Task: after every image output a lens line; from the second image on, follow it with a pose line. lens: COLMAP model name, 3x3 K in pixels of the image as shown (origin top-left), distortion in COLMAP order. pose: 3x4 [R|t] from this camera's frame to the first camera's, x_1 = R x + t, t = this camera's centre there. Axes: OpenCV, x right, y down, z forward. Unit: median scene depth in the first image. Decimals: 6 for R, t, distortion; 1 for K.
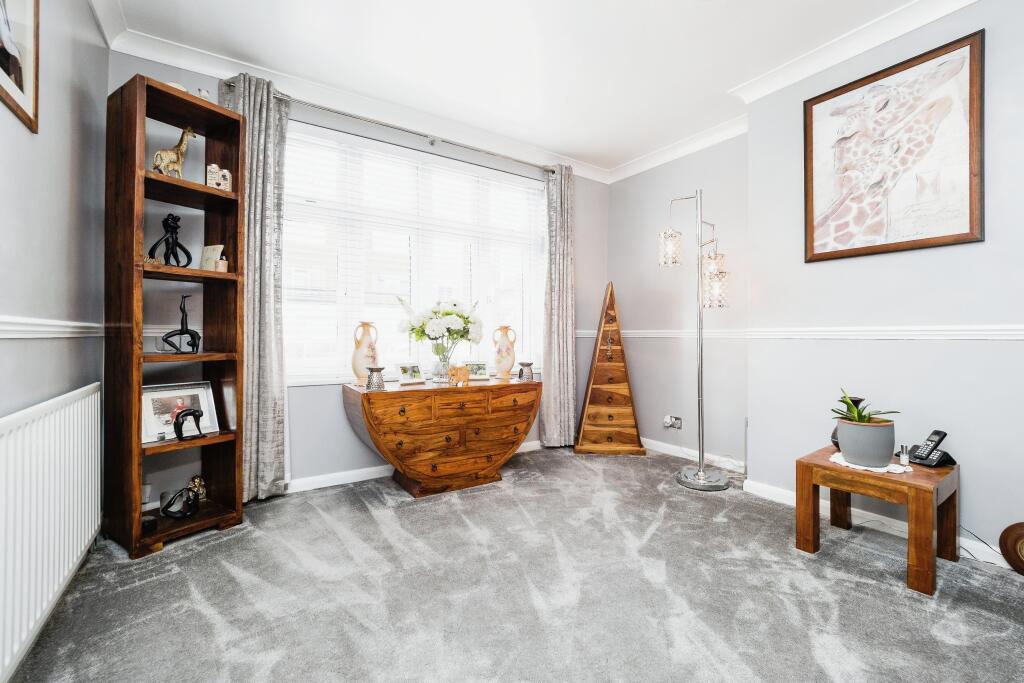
lens RADIAL K [[432.4, 0, 514.7], [0, 432.4, 338.9], [0, 0, 1]] dist [-0.002645, 0.001354]
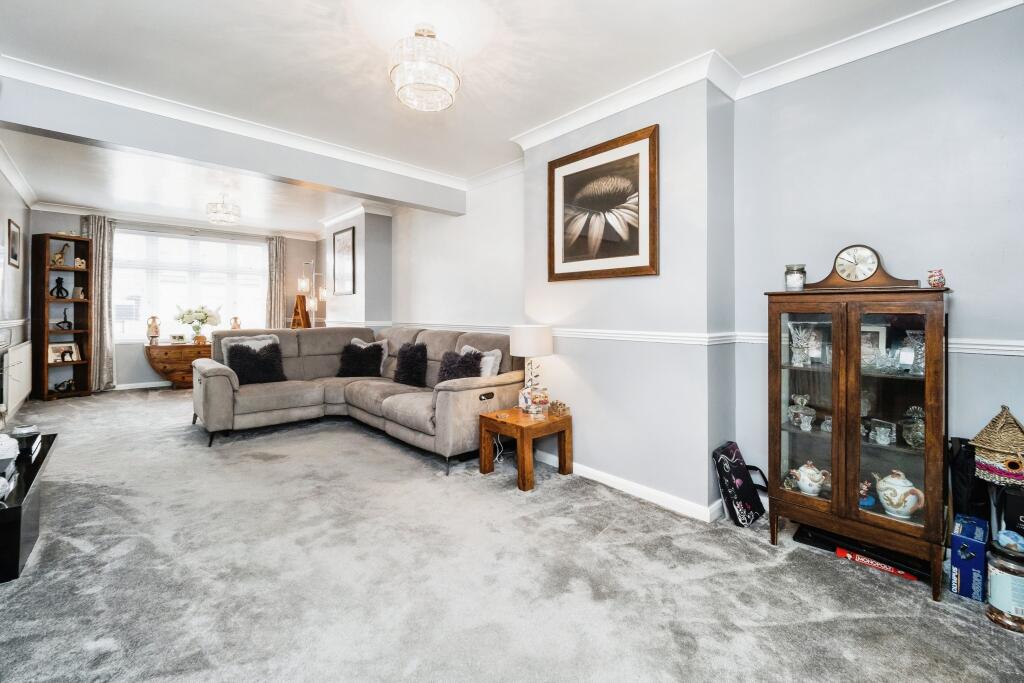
lens RADIAL K [[432.4, 0, 502.5], [0, 432.4, 318.0], [0, 0, 1]] dist [-0.002645, 0.001354]
pose [[0.988994, 0.000839, 0.147956, 1.376259], [-0.001232, 0.999996, 0.002565, -0.046927], [-0.147953, -0.002719, 0.988991, -1.855641]]
